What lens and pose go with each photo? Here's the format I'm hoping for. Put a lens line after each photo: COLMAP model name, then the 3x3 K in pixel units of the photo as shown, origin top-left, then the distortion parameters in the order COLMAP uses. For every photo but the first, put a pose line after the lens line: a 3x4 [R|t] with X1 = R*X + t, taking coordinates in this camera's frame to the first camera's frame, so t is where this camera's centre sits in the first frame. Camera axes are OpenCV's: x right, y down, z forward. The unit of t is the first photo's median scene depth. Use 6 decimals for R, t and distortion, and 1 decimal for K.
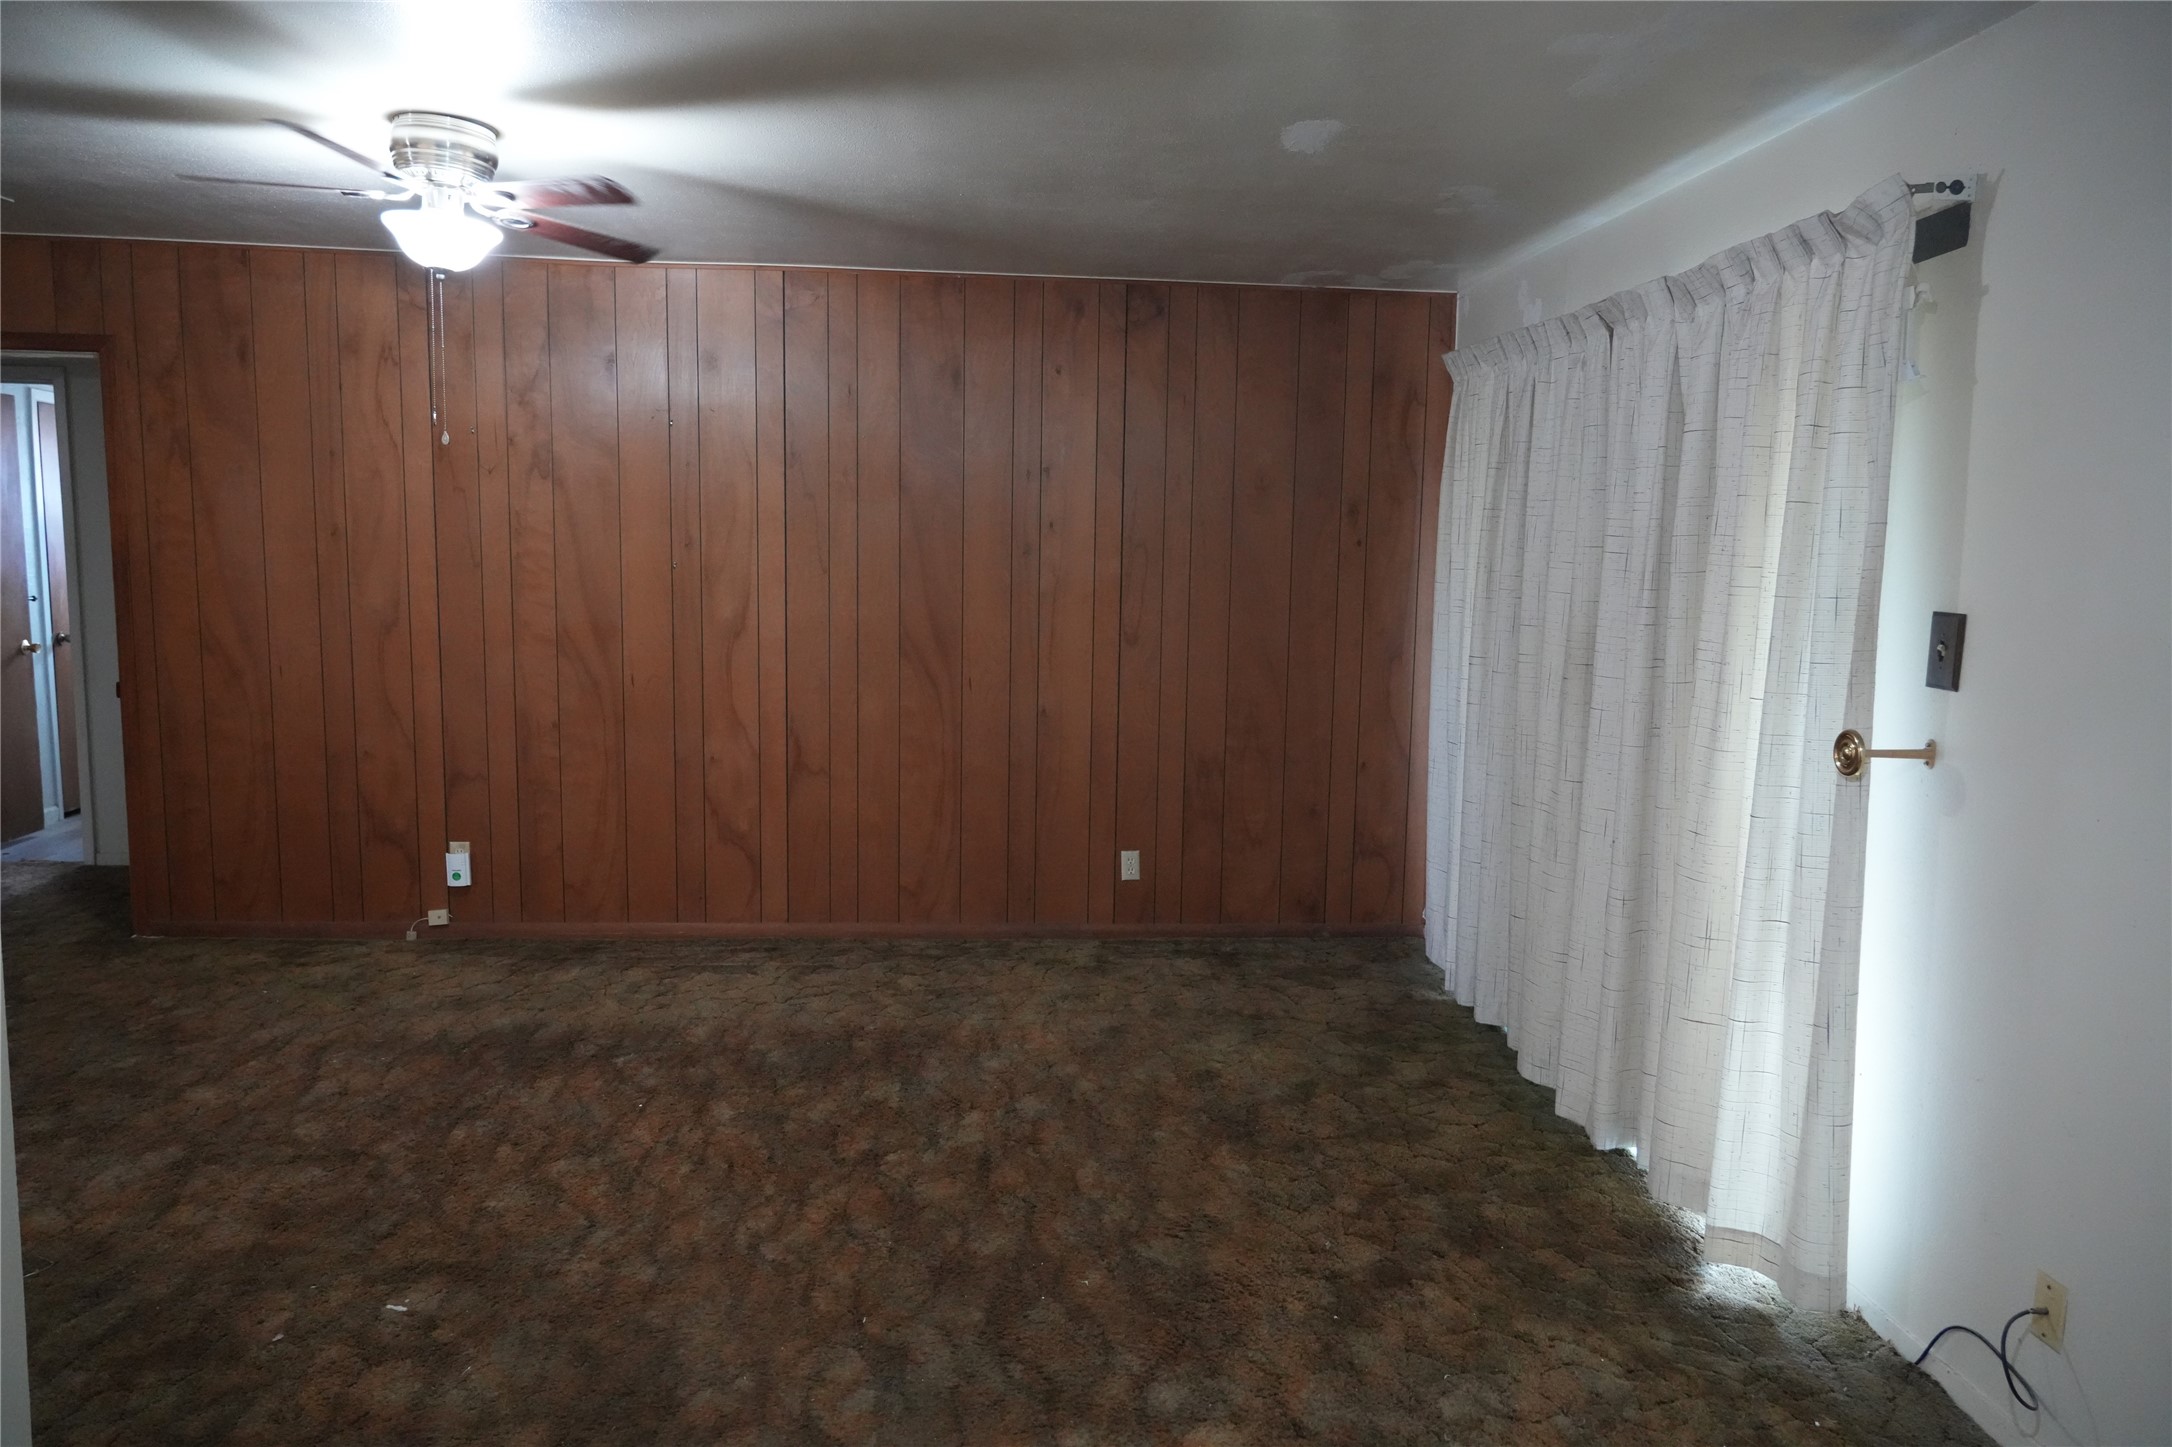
lens RADIAL K [[1486.9, 0, 1083.8], [0, 1486.9, 715.4], [0, 0, 1]] dist [-0.000765, 0.000844]
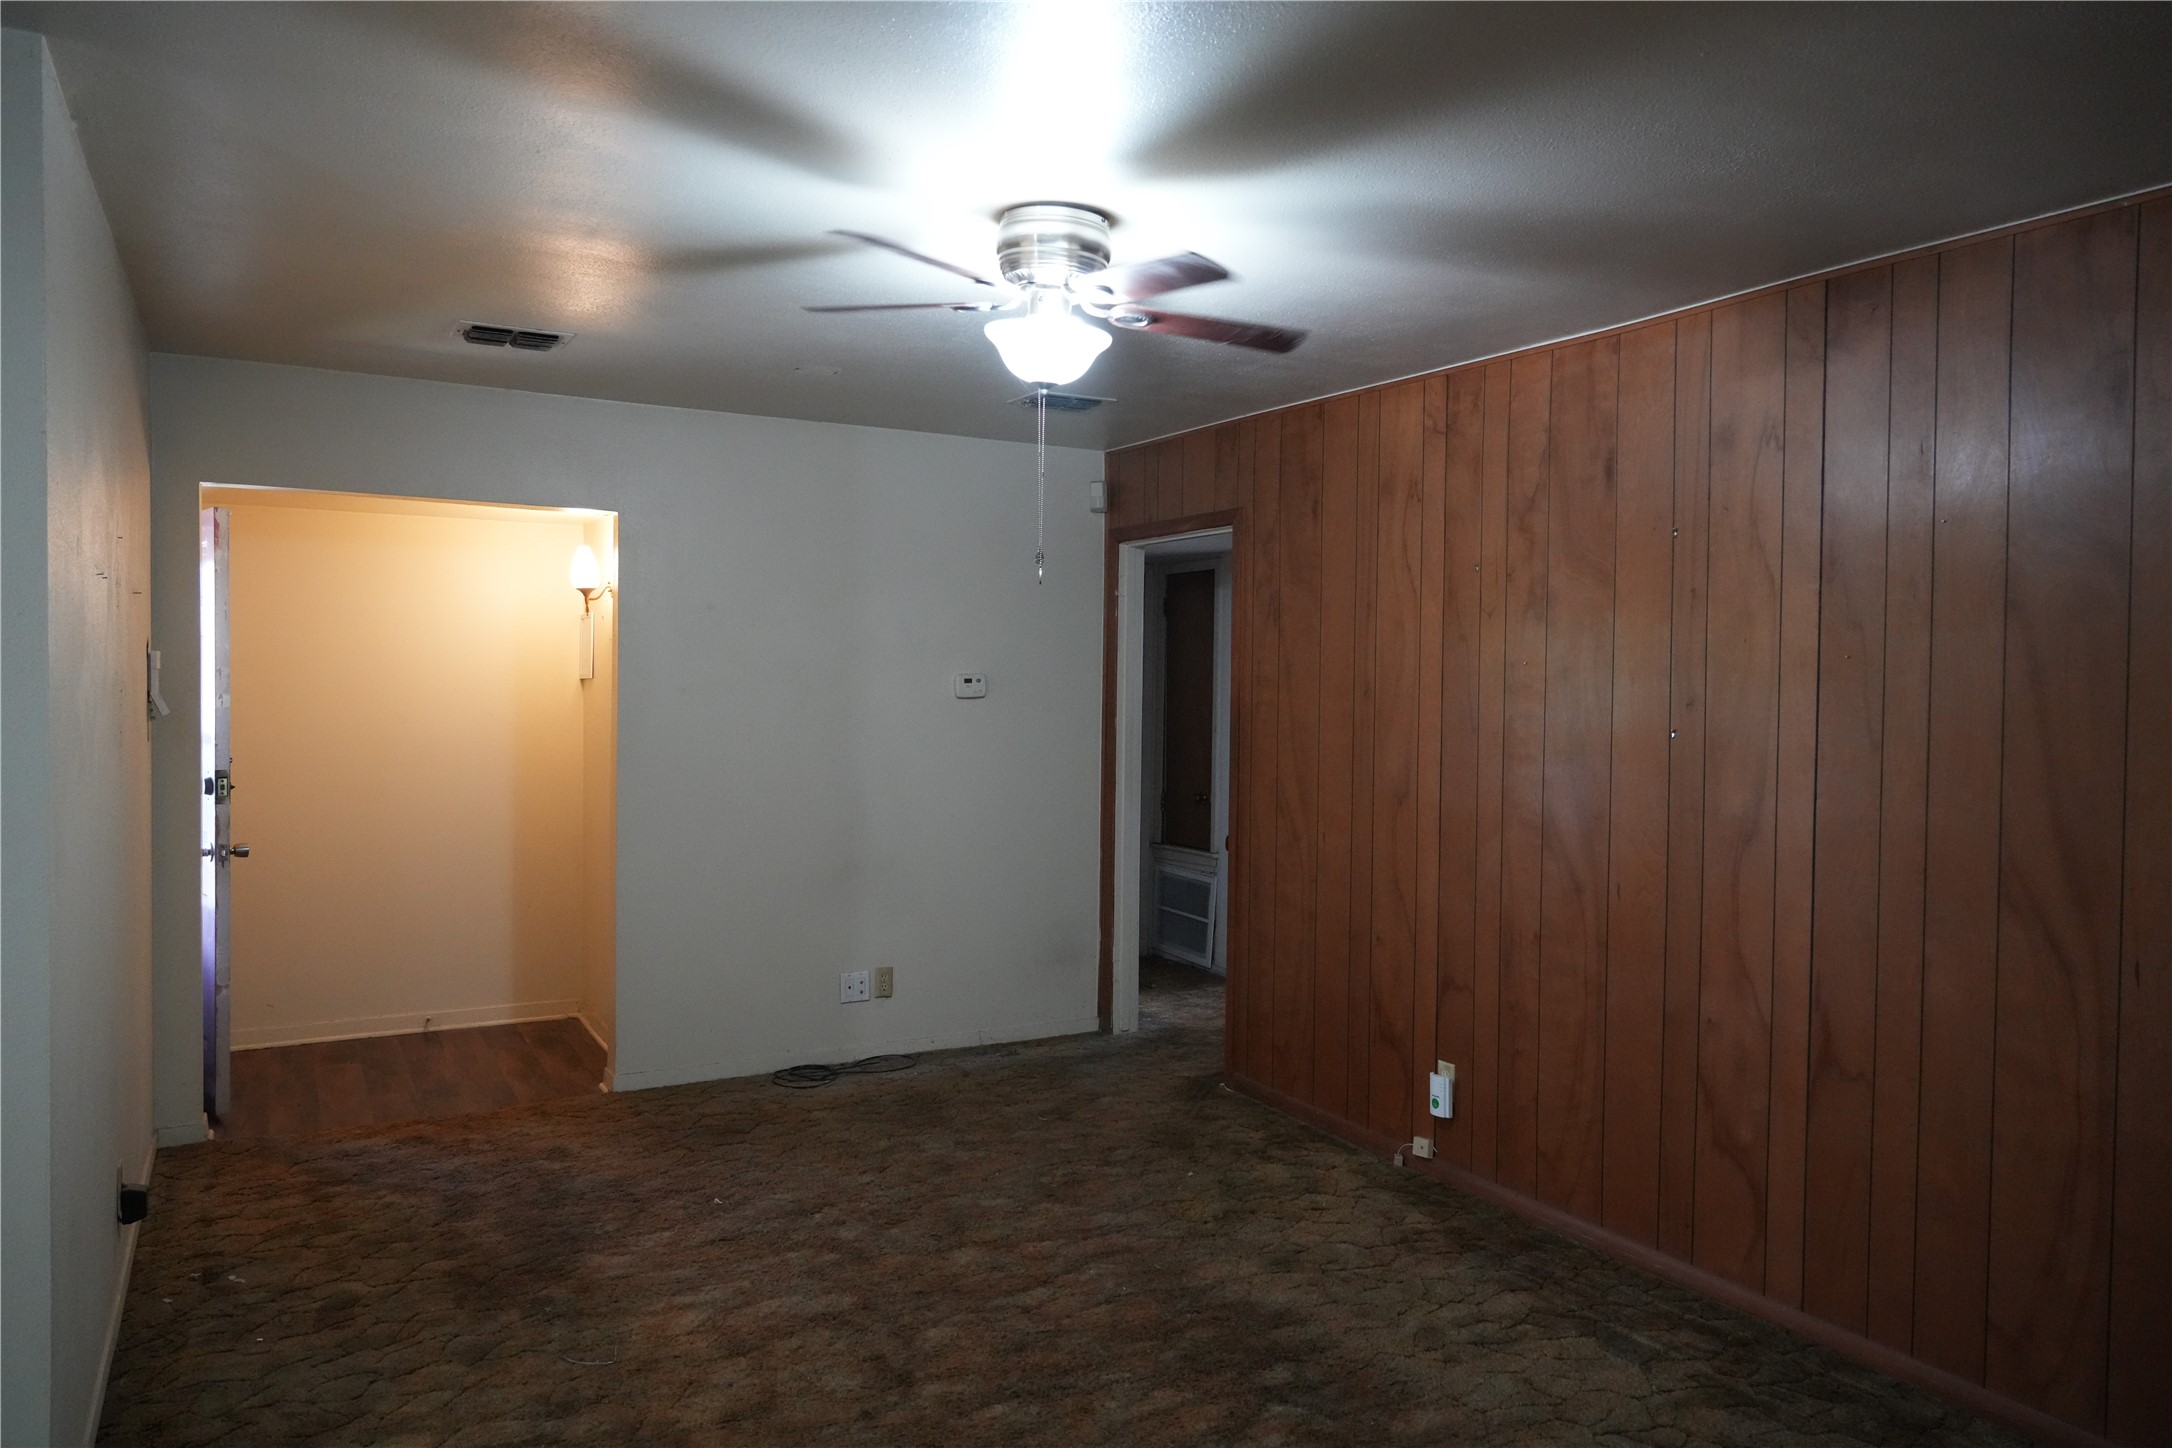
lens RADIAL K [[1457.4, 0, 1087.0], [0, 1457.4, 725.8], [0, 0, 1]] dist [0.003761, -0.000559]
pose [[0.434196, 0.012297, -0.900734, 0.226220], [-0.112826, 0.992775, -0.040835, -0.046180], [0.893725, 0.119357, 0.432447, 0.461873]]
